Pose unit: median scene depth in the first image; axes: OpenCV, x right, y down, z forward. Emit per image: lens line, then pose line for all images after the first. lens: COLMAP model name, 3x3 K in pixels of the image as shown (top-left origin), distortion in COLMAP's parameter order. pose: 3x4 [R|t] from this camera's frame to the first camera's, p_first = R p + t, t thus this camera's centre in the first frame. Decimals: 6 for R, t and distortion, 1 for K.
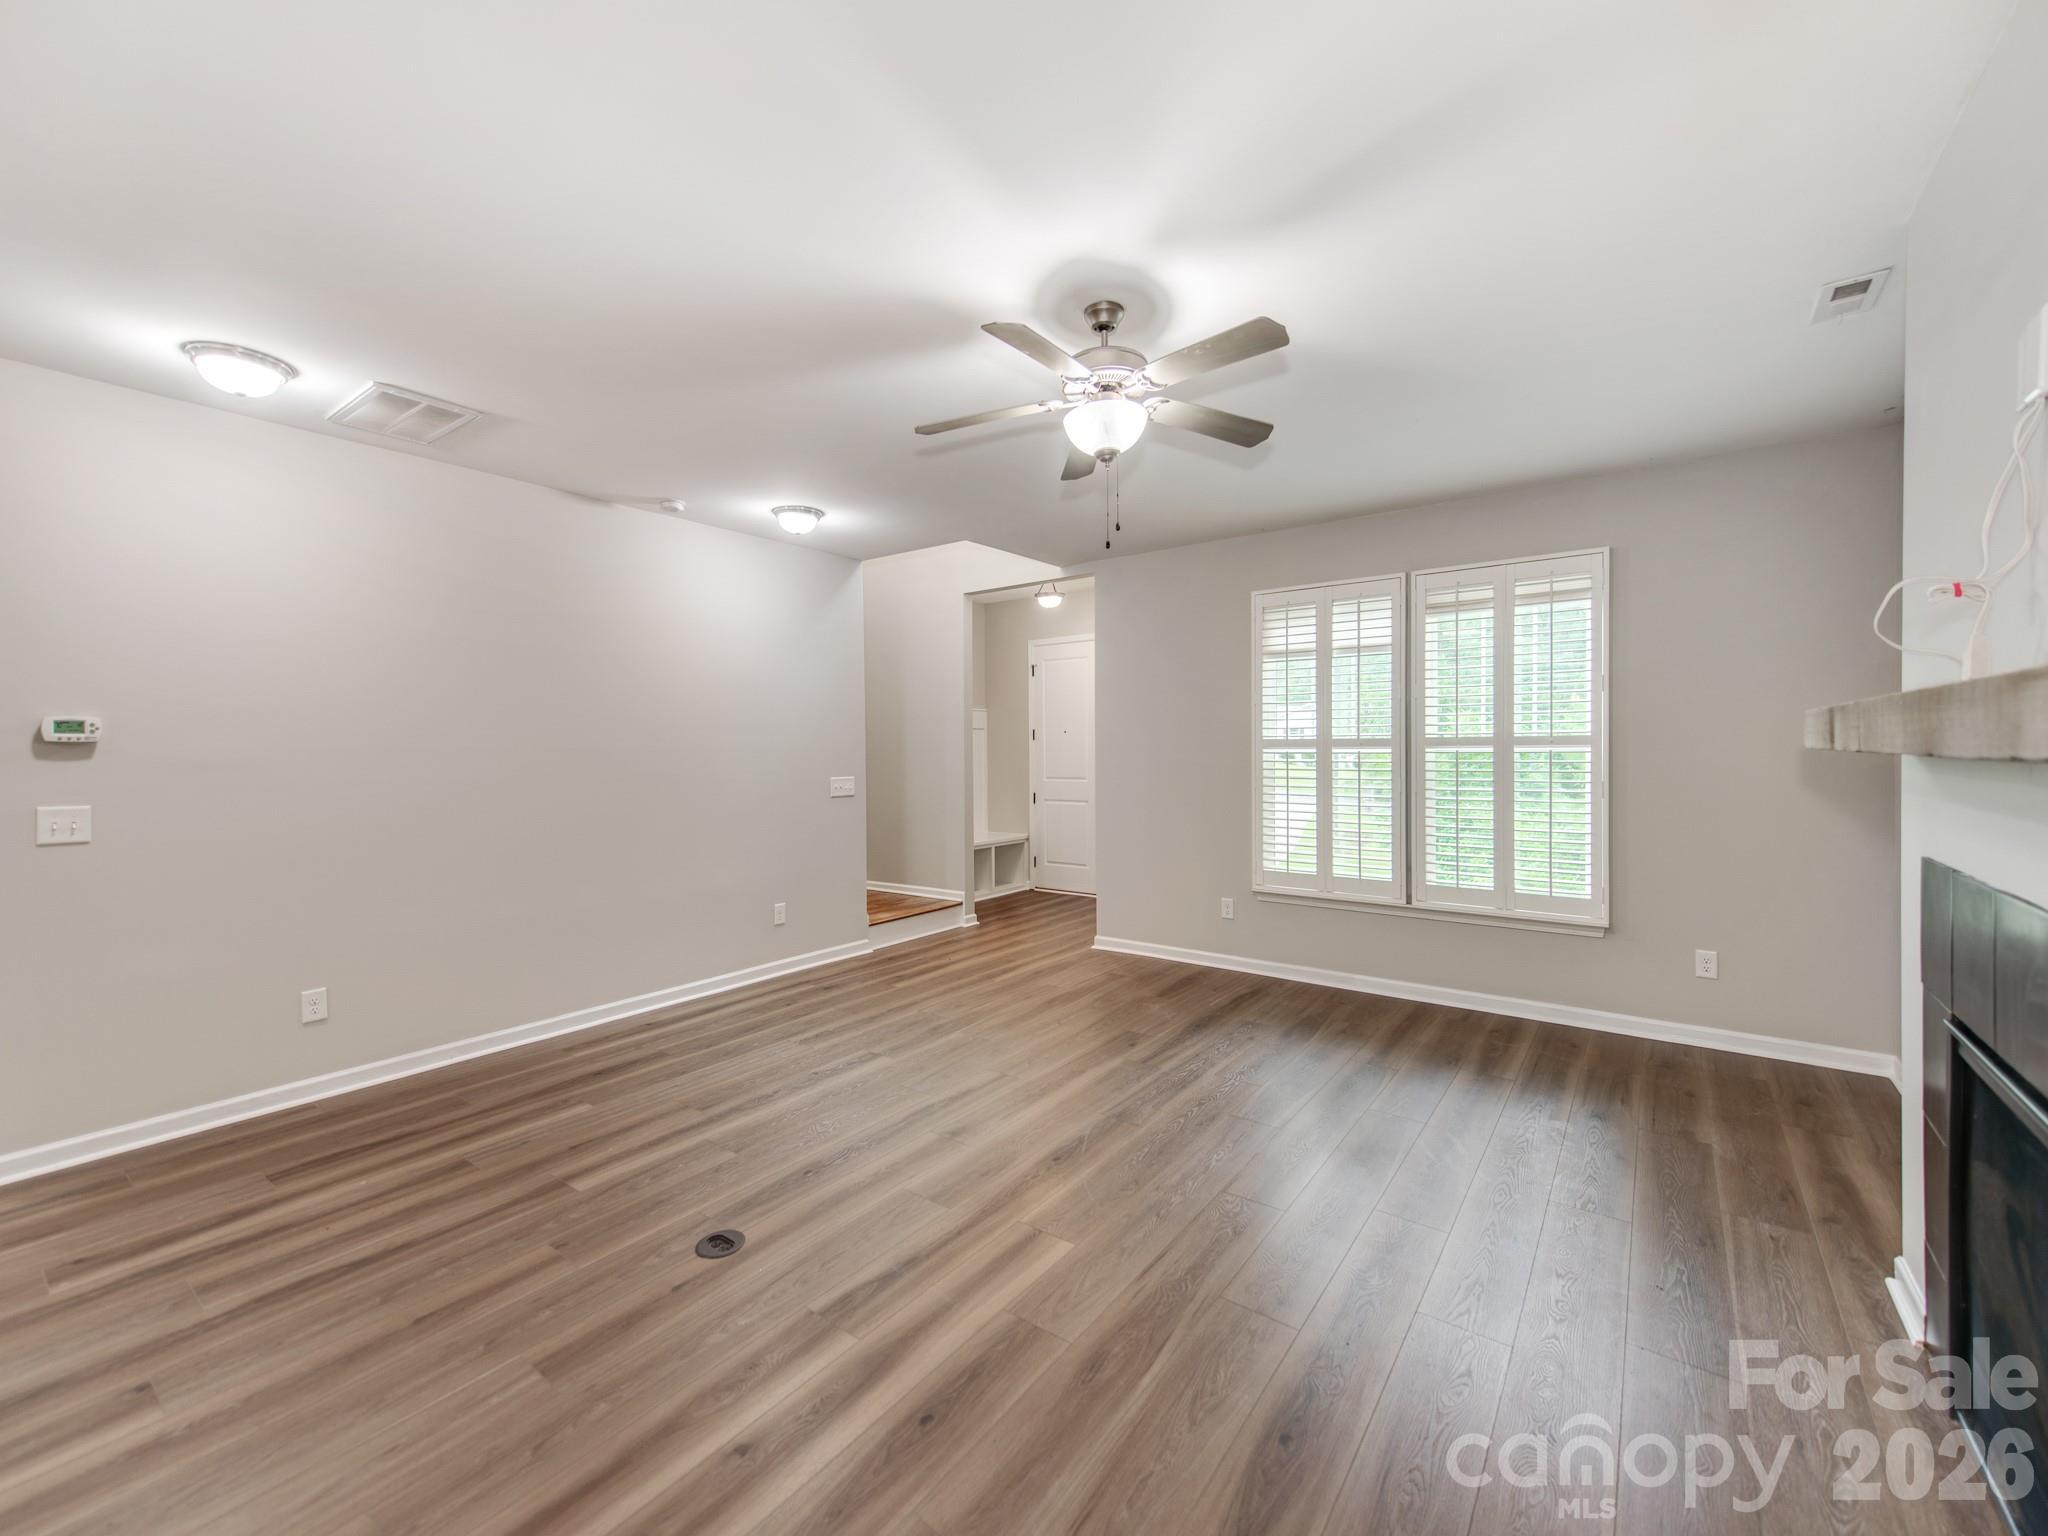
lens RADIAL K [[859.7, 0, 1007.6], [0, 859.7, 757.1], [0, 0, 1]] dist [0.026761, -0.001732]
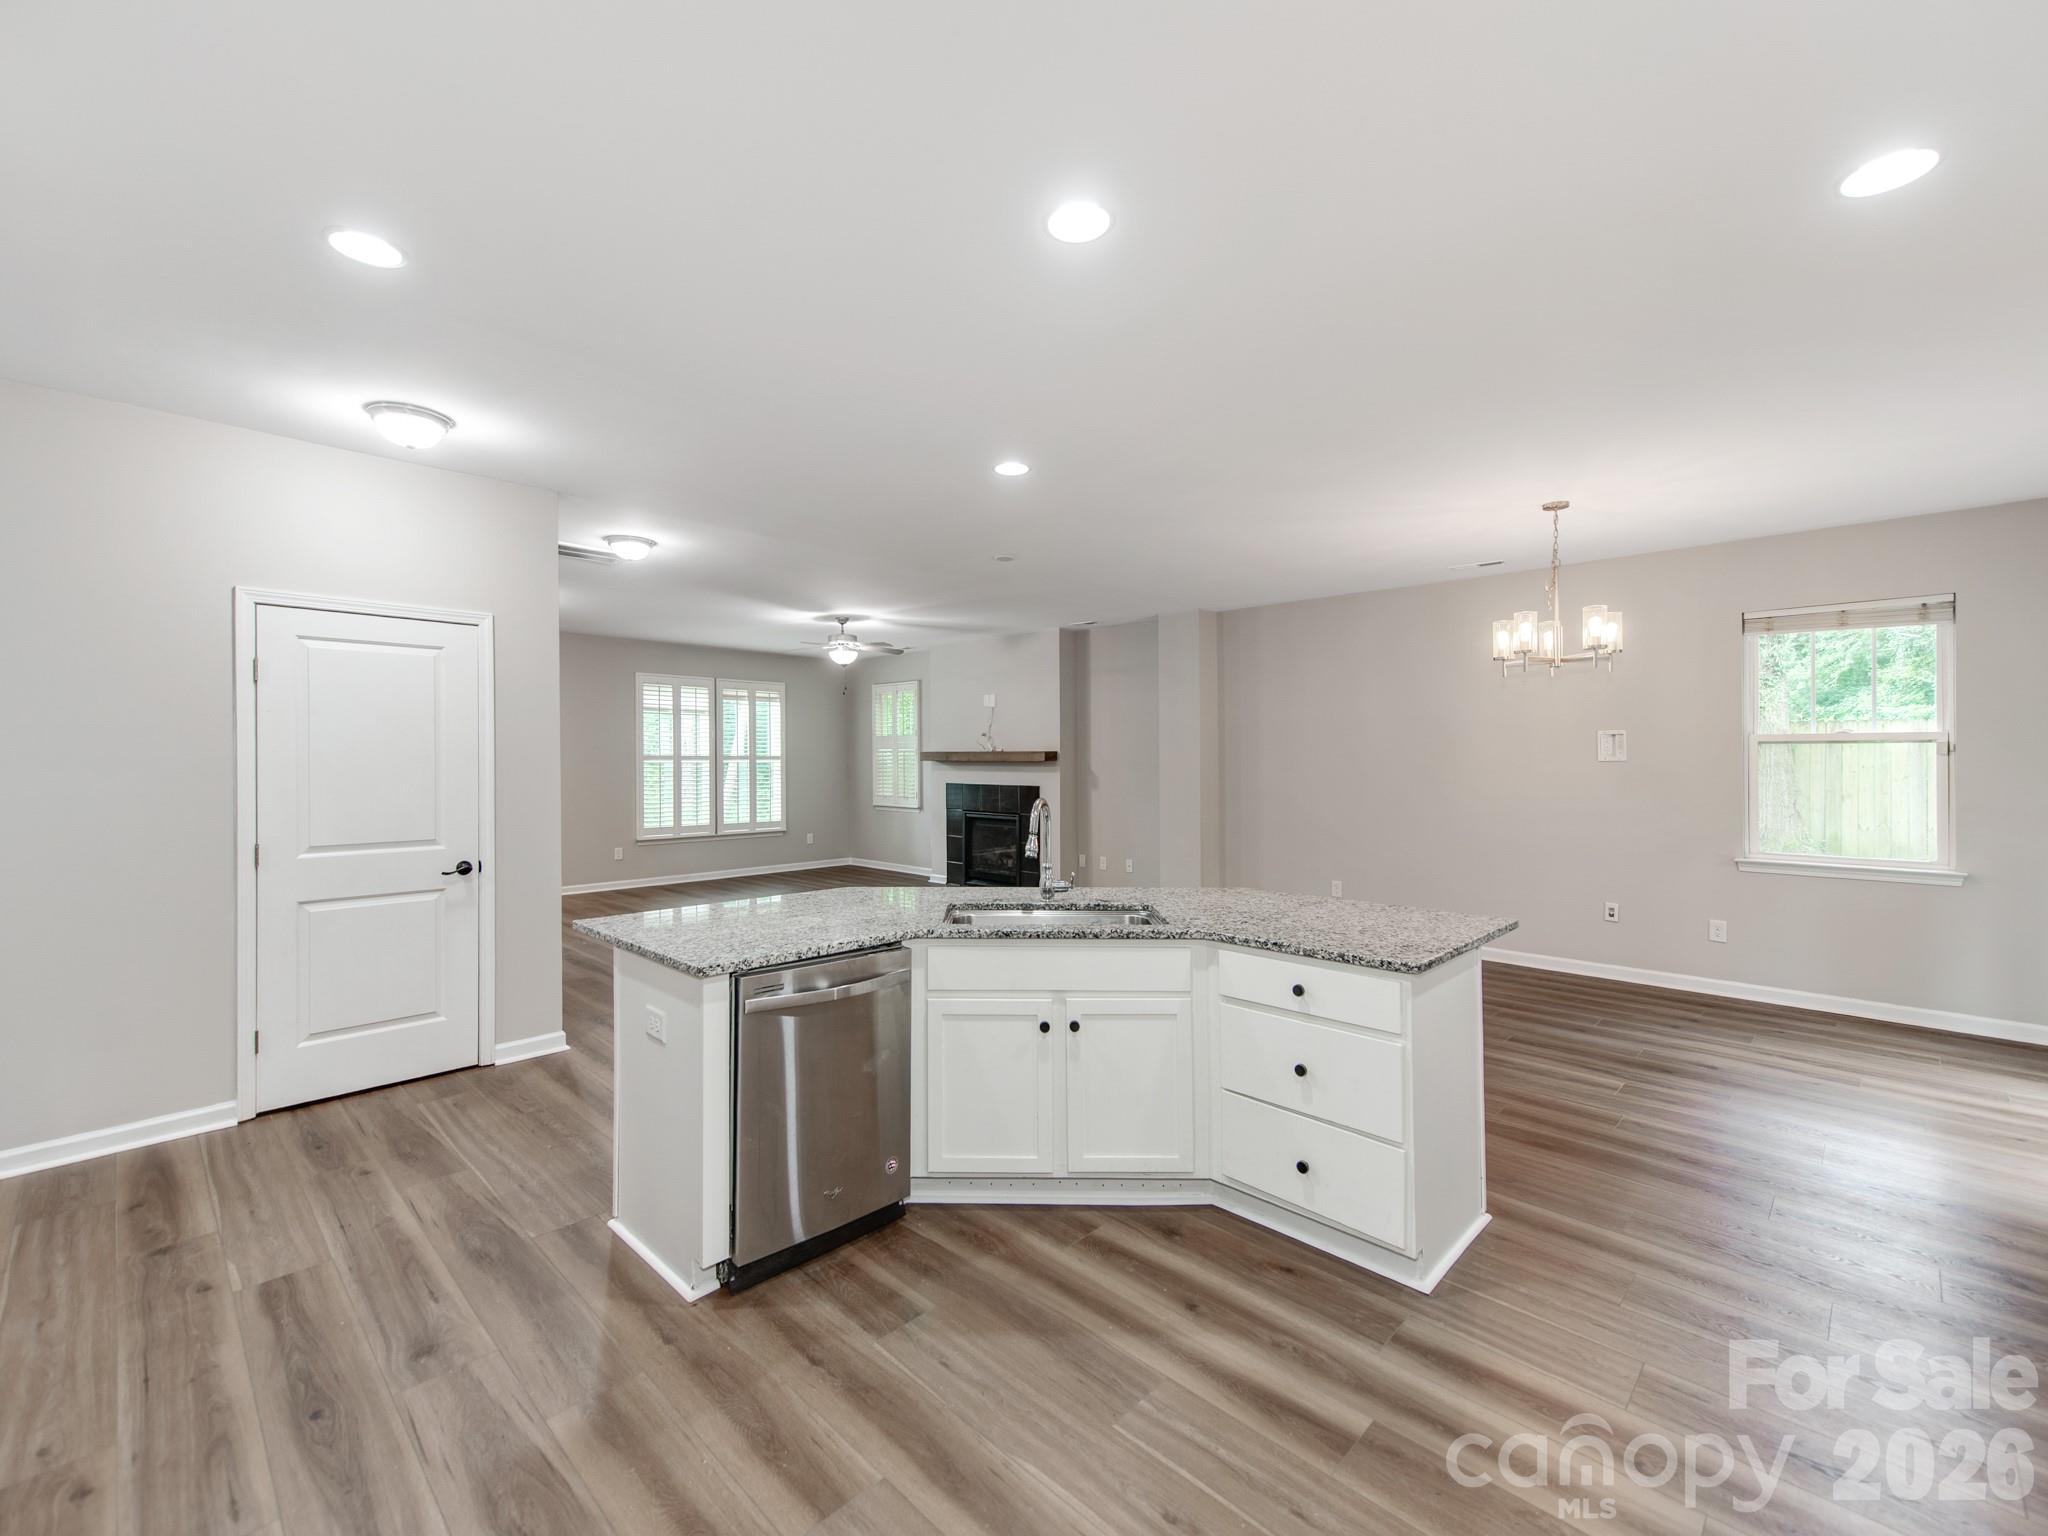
lens RADIAL K [[860.8, 0, 1045.3], [0, 860.8, 769.4], [0, 0, 1]] dist [0.011642, -0.001145]
pose [[0.088550, -0.005631, 0.996056, -1.513648], [0.010400, 0.999935, 0.004728, 0.009169], [-0.996017, 0.009940, 0.088603, 0.007649]]
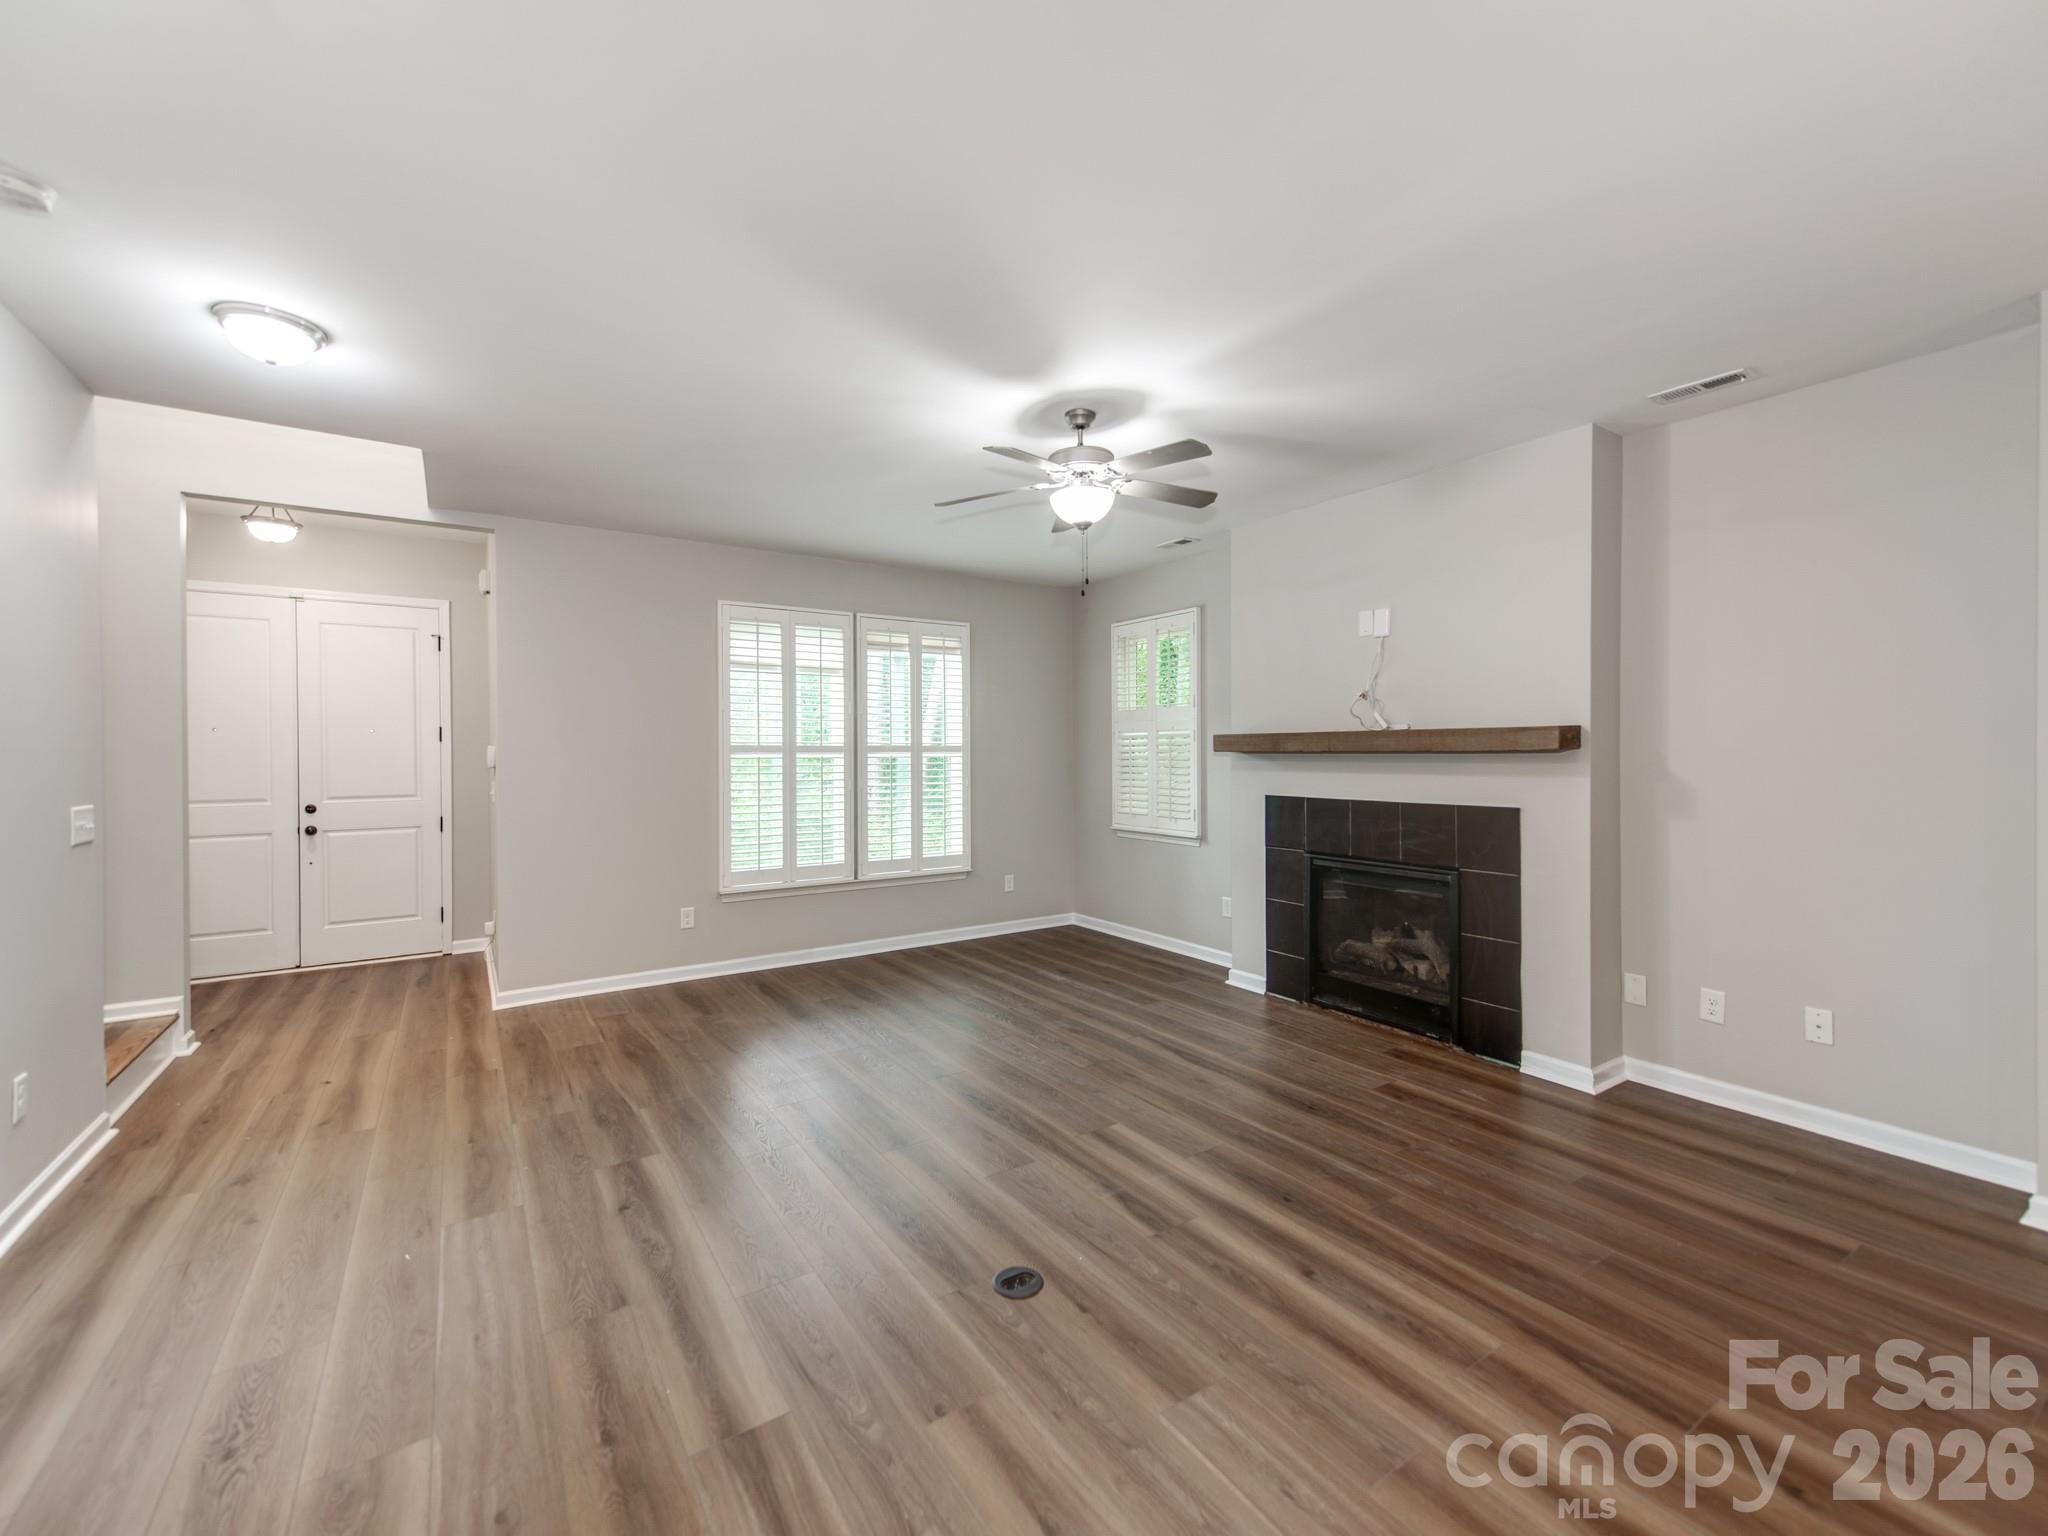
lens RADIAL K [[859.7, 0, 1037.2], [0, 859.7, 754.9], [0, 0, 1]] dist [0.026761, -0.001732]
pose [[0.320459, 0.004364, 0.947252, -0.602858], [0.012797, 0.999878, -0.008936, 0.005386], [-0.947176, 0.014986, 0.320365, 0.341937]]
